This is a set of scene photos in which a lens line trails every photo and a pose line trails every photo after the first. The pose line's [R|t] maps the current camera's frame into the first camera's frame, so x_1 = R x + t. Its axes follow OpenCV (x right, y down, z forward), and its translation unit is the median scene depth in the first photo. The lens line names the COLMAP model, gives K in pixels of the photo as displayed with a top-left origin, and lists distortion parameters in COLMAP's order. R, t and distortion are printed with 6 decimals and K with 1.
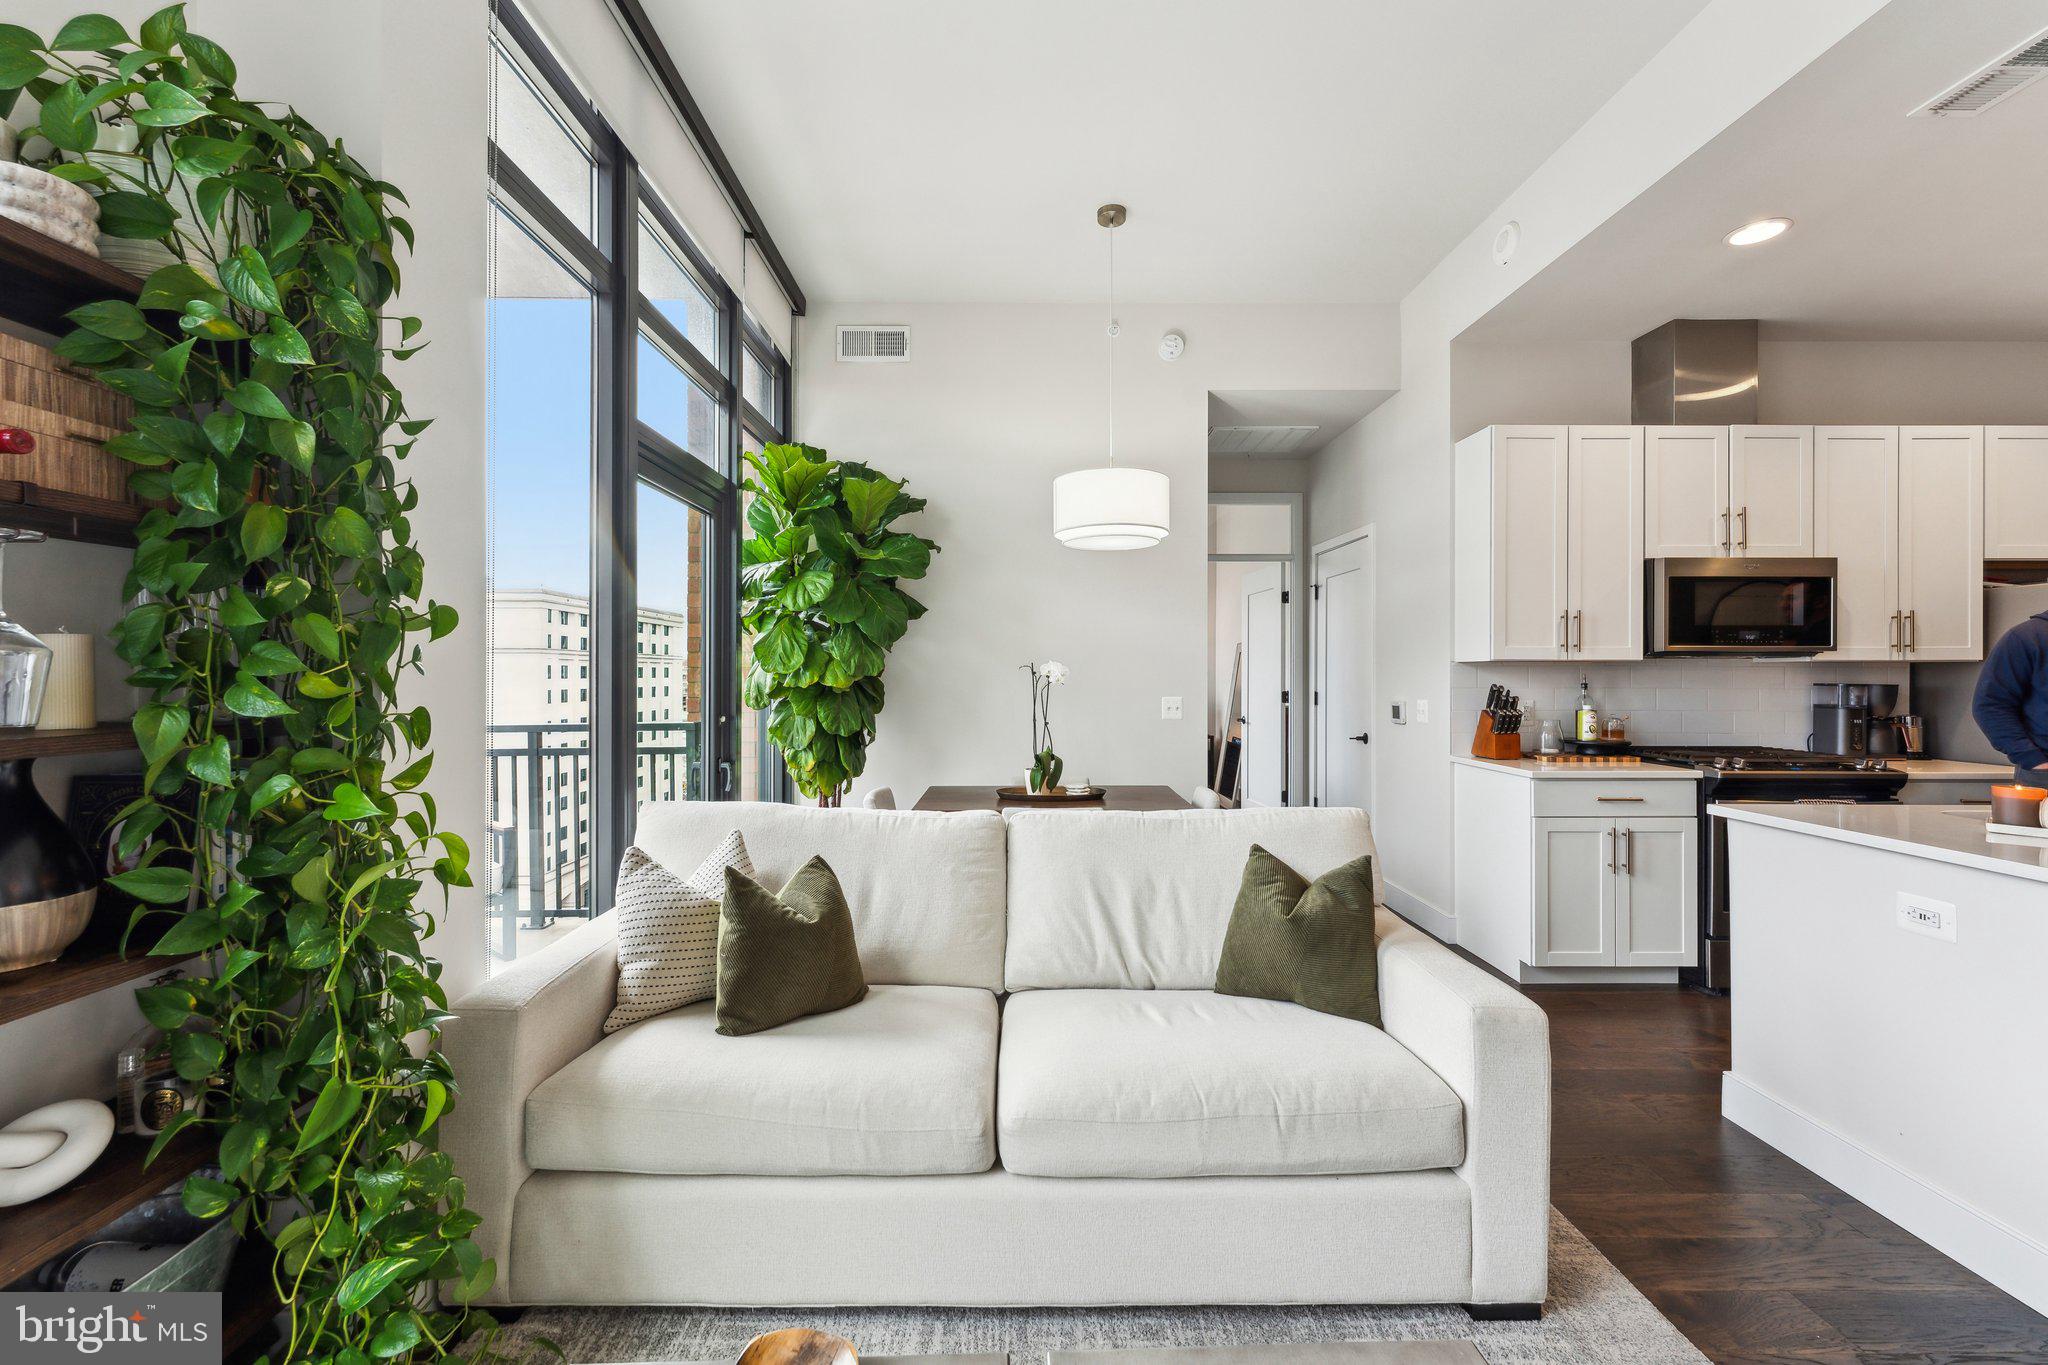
lens RADIAL K [[822.9, 0, 1024.0], [0, 822.9, 682.5], [0, 0, 1]] dist [-0.000714, -0.000122]
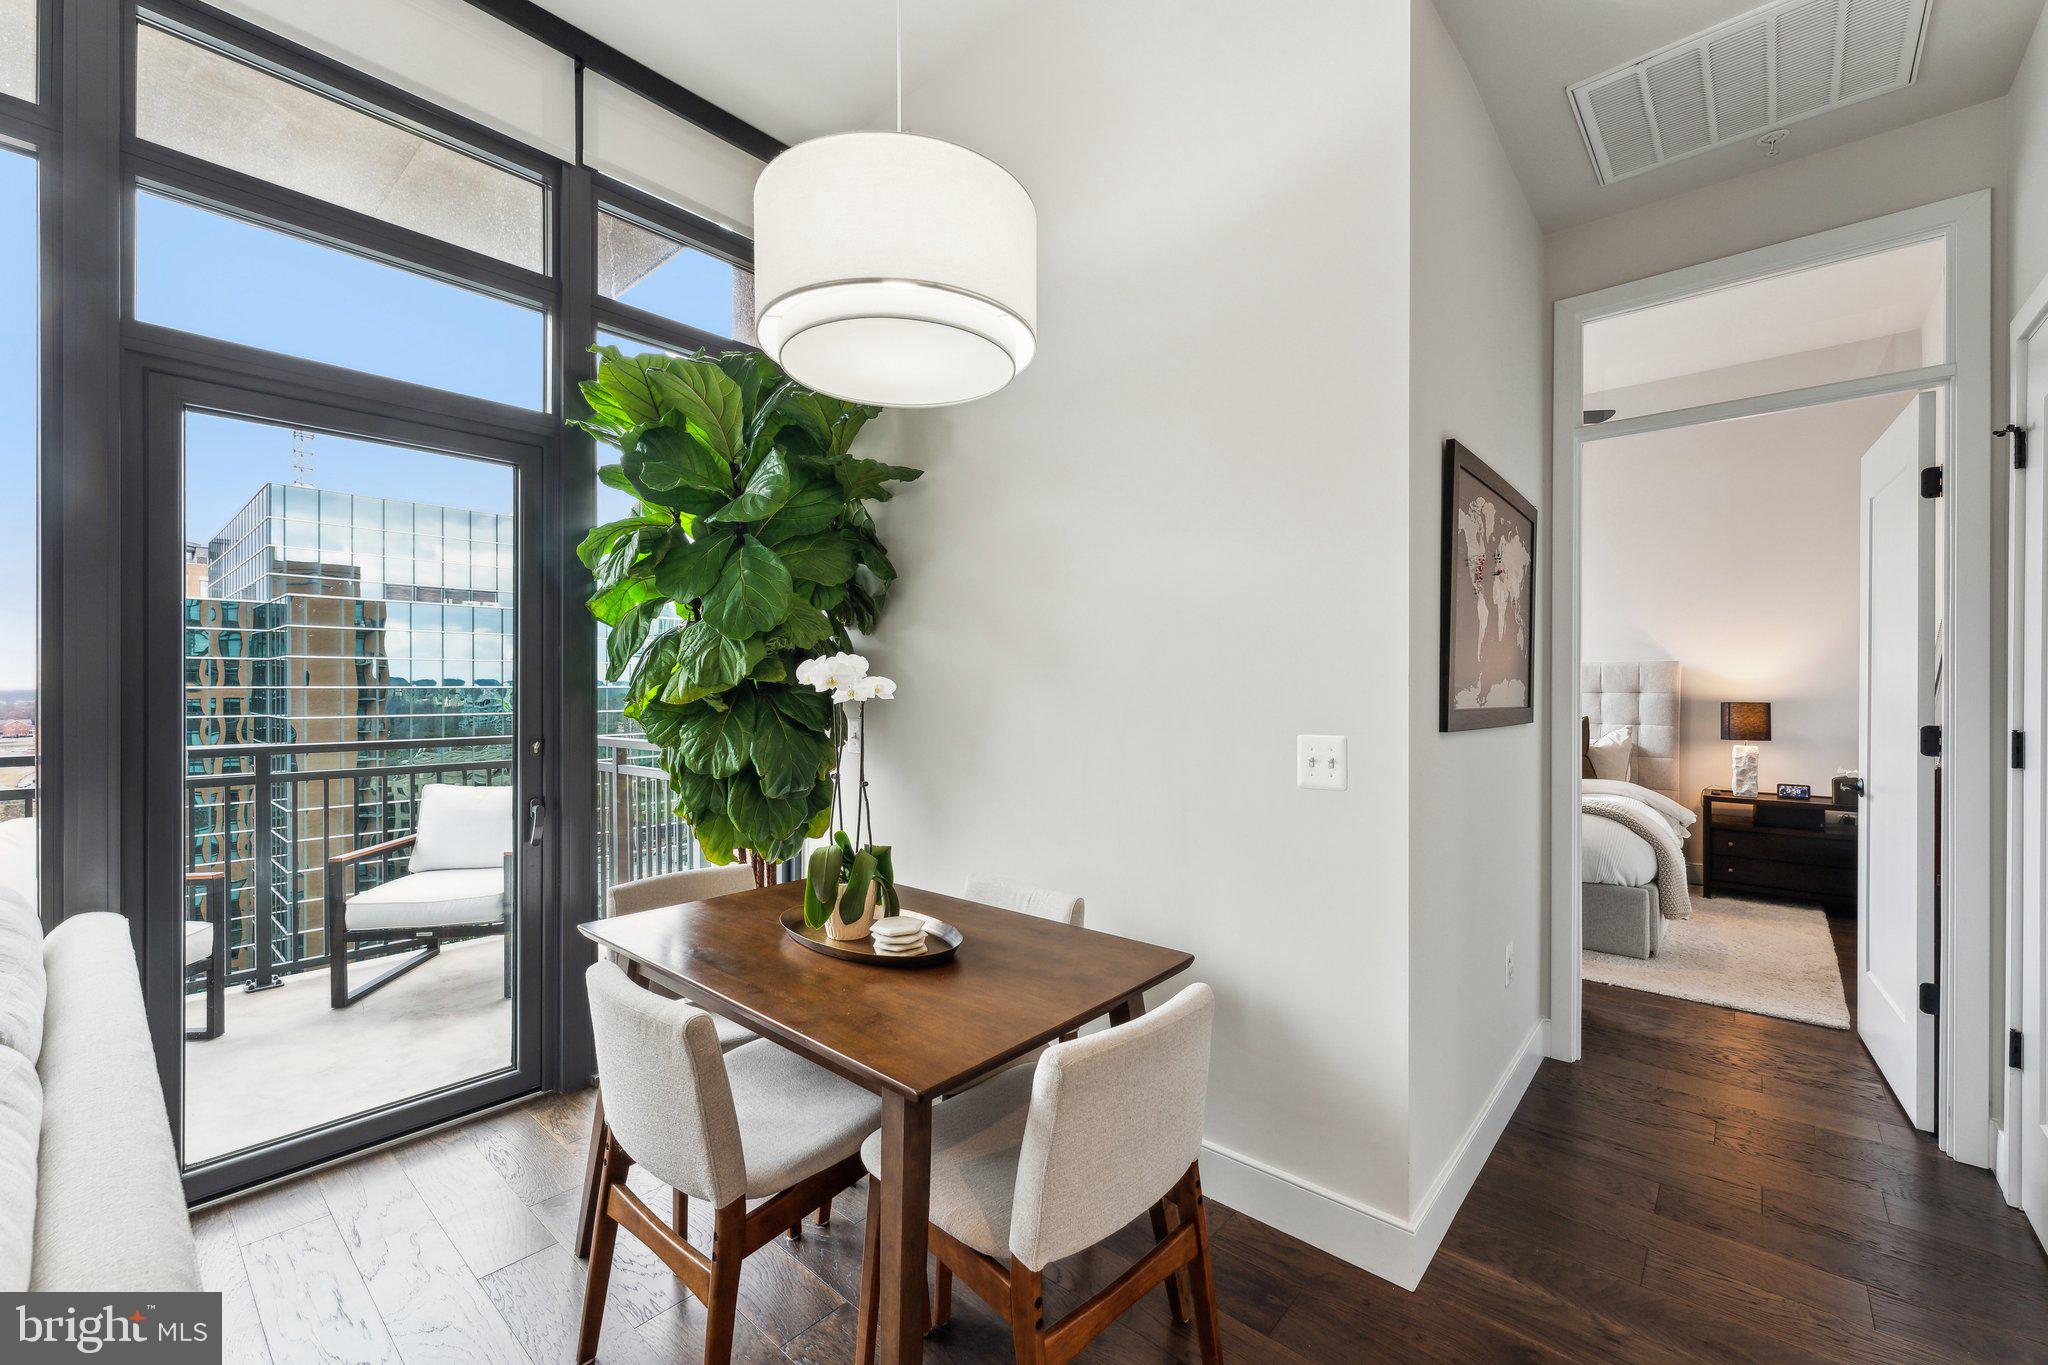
lens RADIAL K [[830.1, 0, 1024.0], [0, 830.1, 682.5], [0, 0, 1]] dist [0.000432, 0.000169]
pose [[0.745309, -0.004727, -0.666702, 0.261677], [-0.004365, 0.999919, -0.011968, -0.003071], [0.666705, 0.011830, 0.745228, 0.428892]]
